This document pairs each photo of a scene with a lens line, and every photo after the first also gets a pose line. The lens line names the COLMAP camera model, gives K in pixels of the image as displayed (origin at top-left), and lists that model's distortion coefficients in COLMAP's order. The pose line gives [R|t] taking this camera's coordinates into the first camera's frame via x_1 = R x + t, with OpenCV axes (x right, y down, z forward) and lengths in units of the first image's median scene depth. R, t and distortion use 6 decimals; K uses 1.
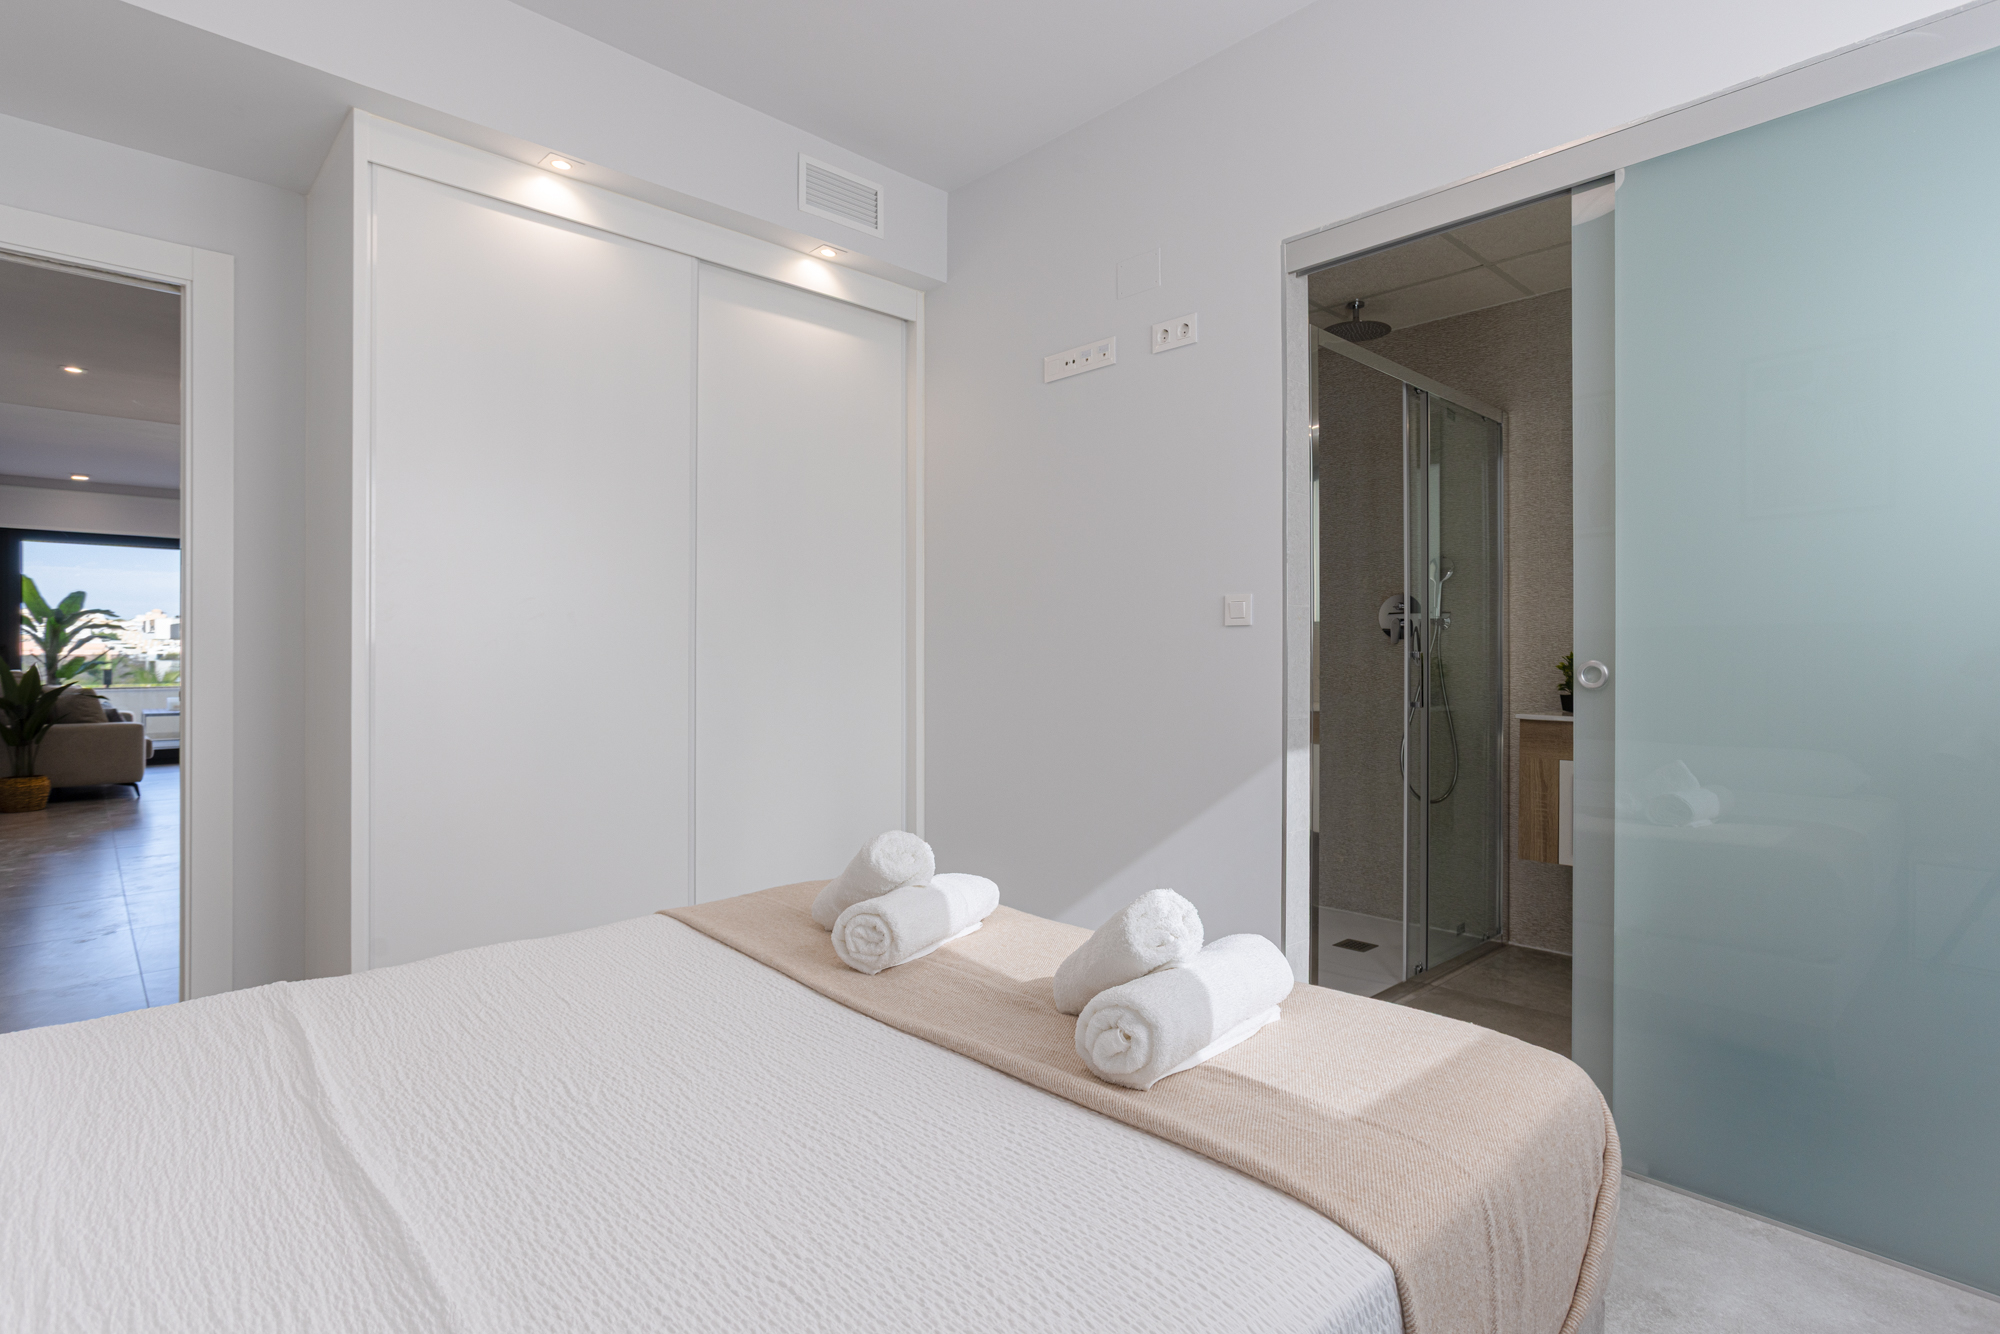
lens RADIAL K [[986.3, 0, 1011.5], [0, 986.3, 667.9], [0, 0, 1]] dist [-0.027957, 0.013563]
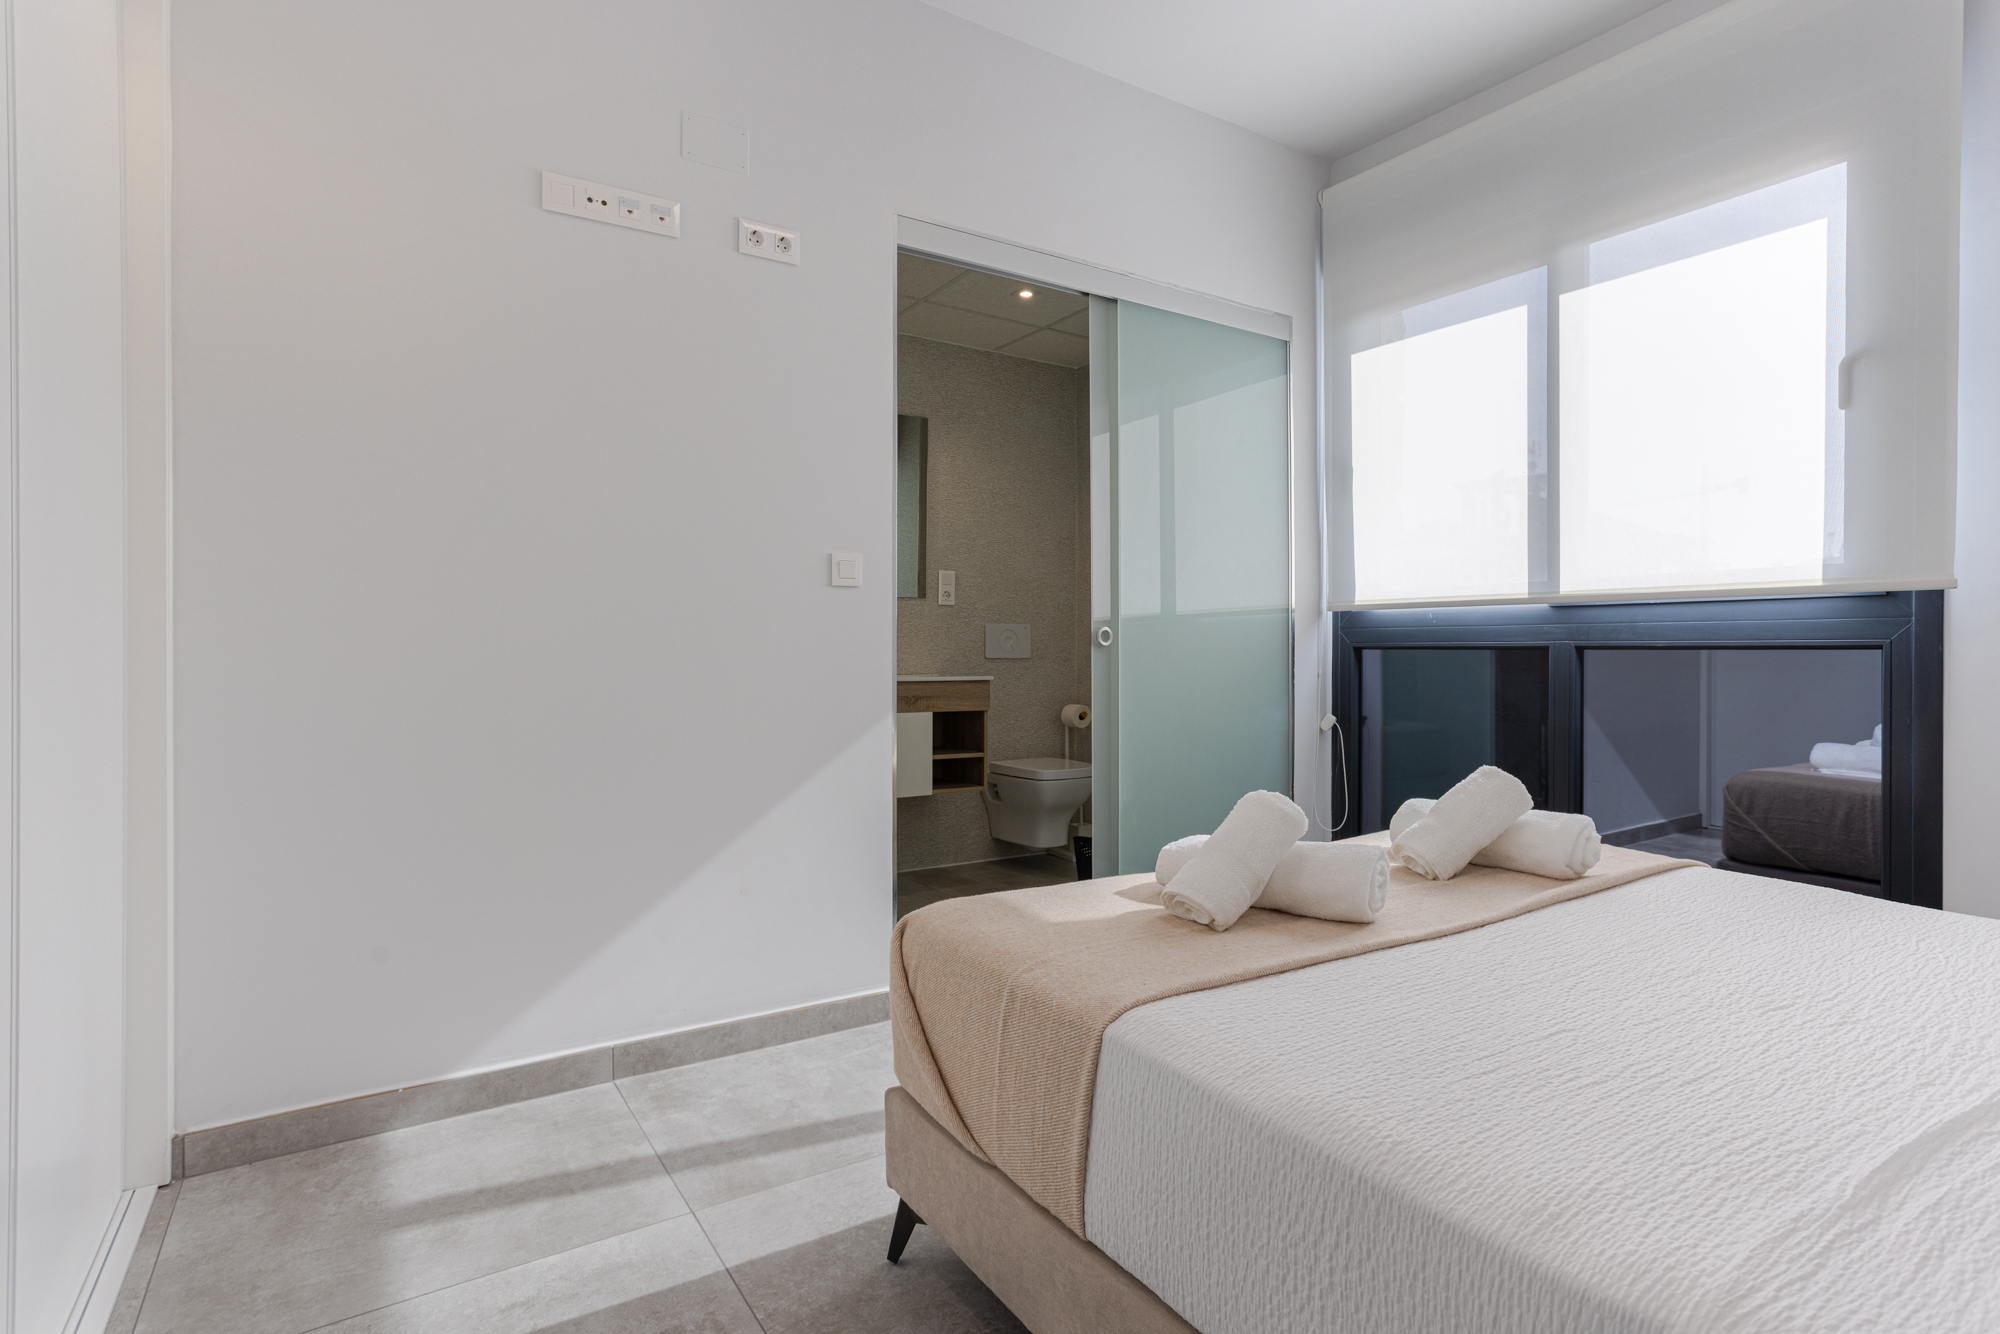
lens RADIAL K [[986.3, 0, 992.8], [0, 986.3, 656.1], [0, 0, 1]] dist [-0.027957, 0.013563]
pose [[0.180248, -0.004687, 0.983610, -0.506509], [0.006635, 0.999972, 0.003549, 0.016479], [-0.983599, 0.005887, 0.180274, 0.510210]]
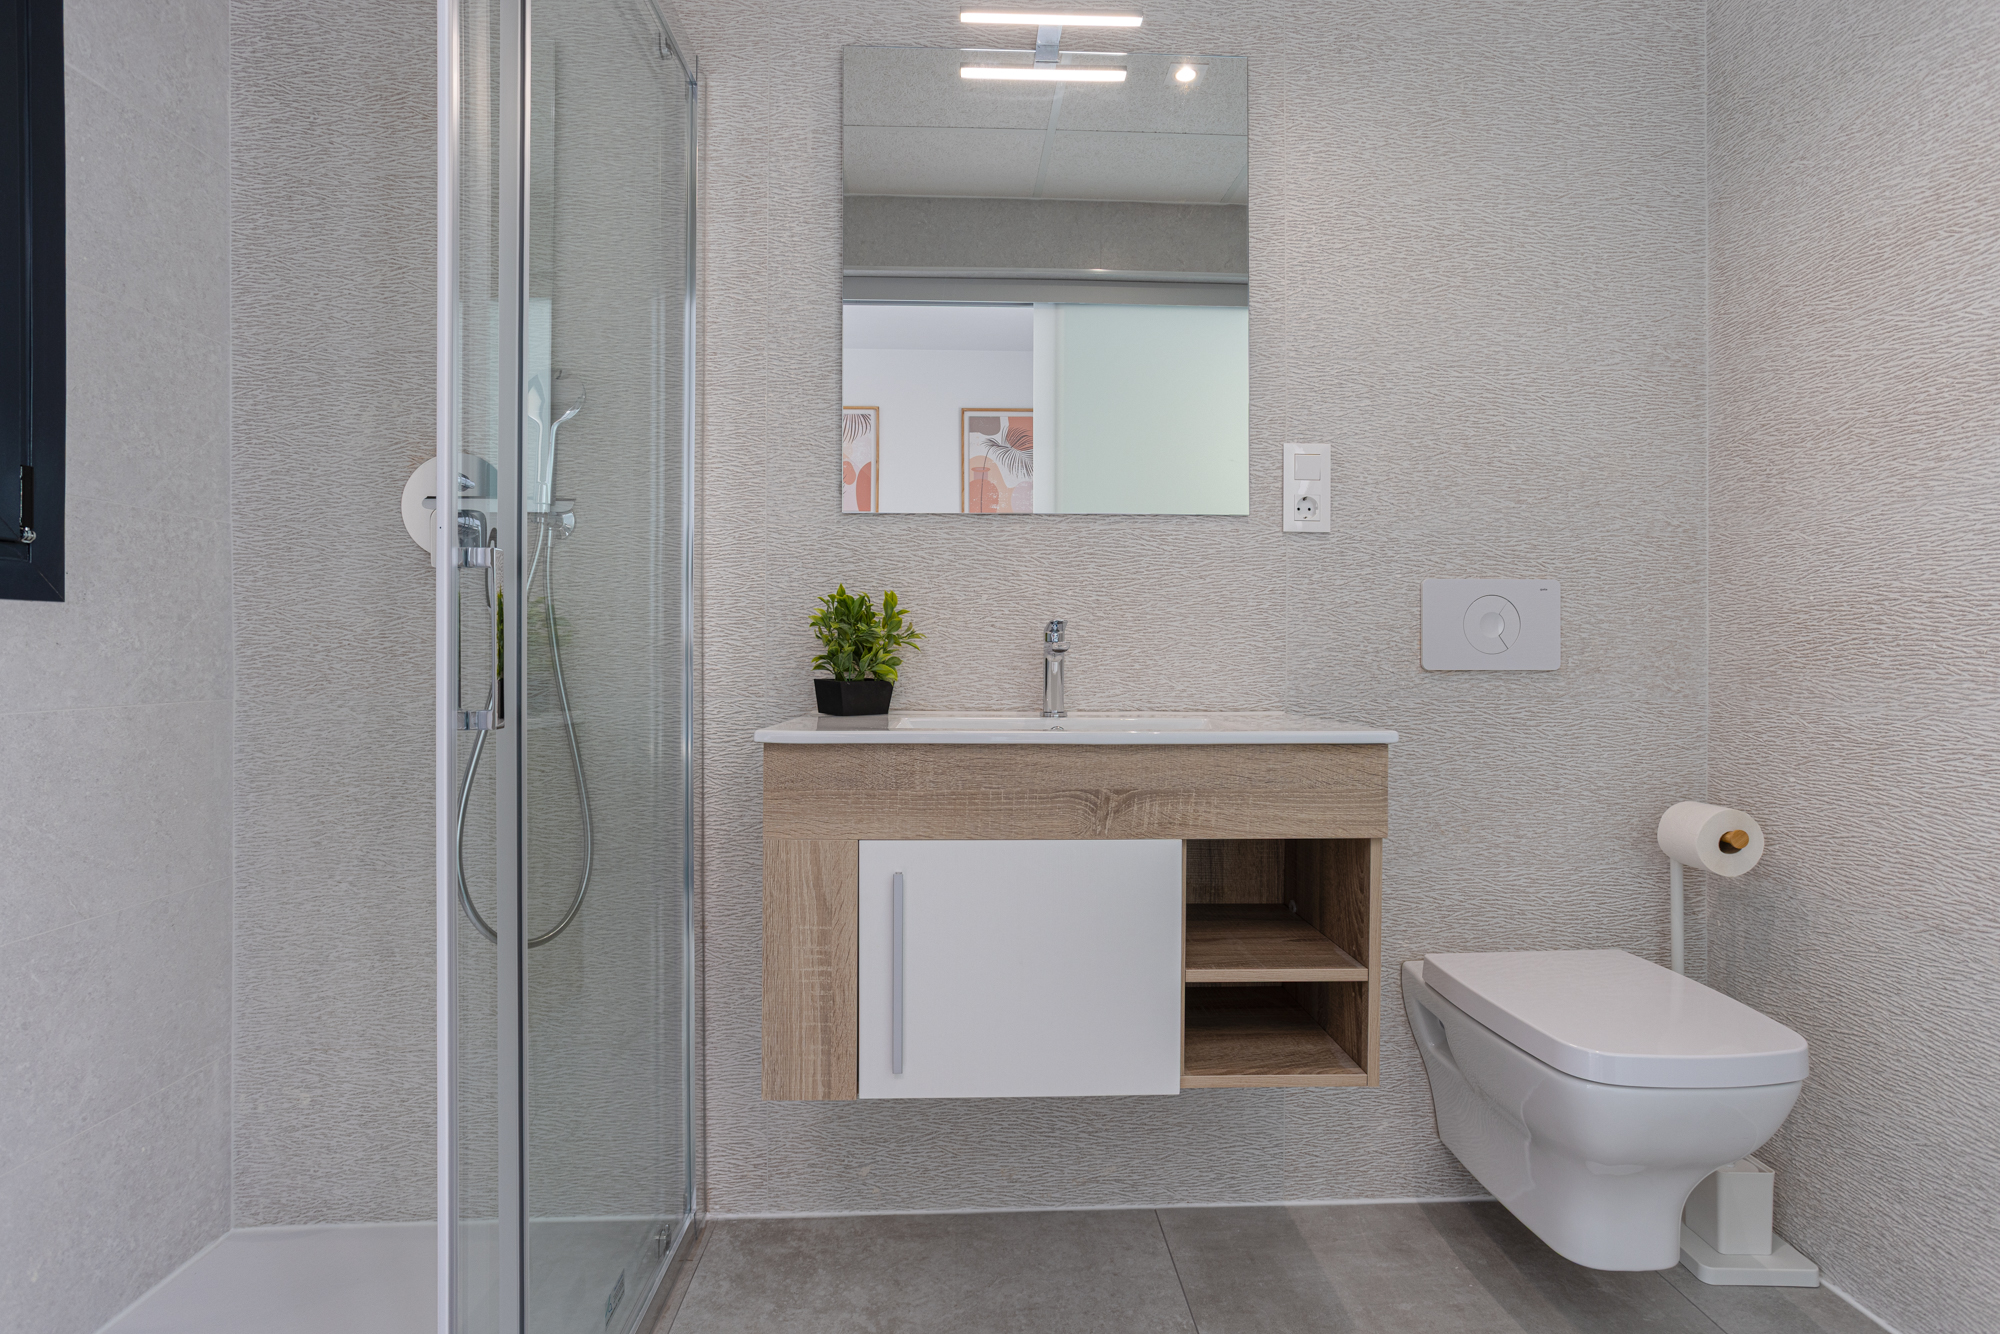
lens RADIAL K [[986.3, 0, 1032.1], [0, 986.3, 645.3], [0, 0, 1]] dist [-0.027957, 0.013563]
pose [[0.639830, 0.006157, 0.768492, 0.252556], [0.005072, 0.999912, -0.012234, 0.016406], [-0.768500, 0.011726, 0.639743, 0.588259]]
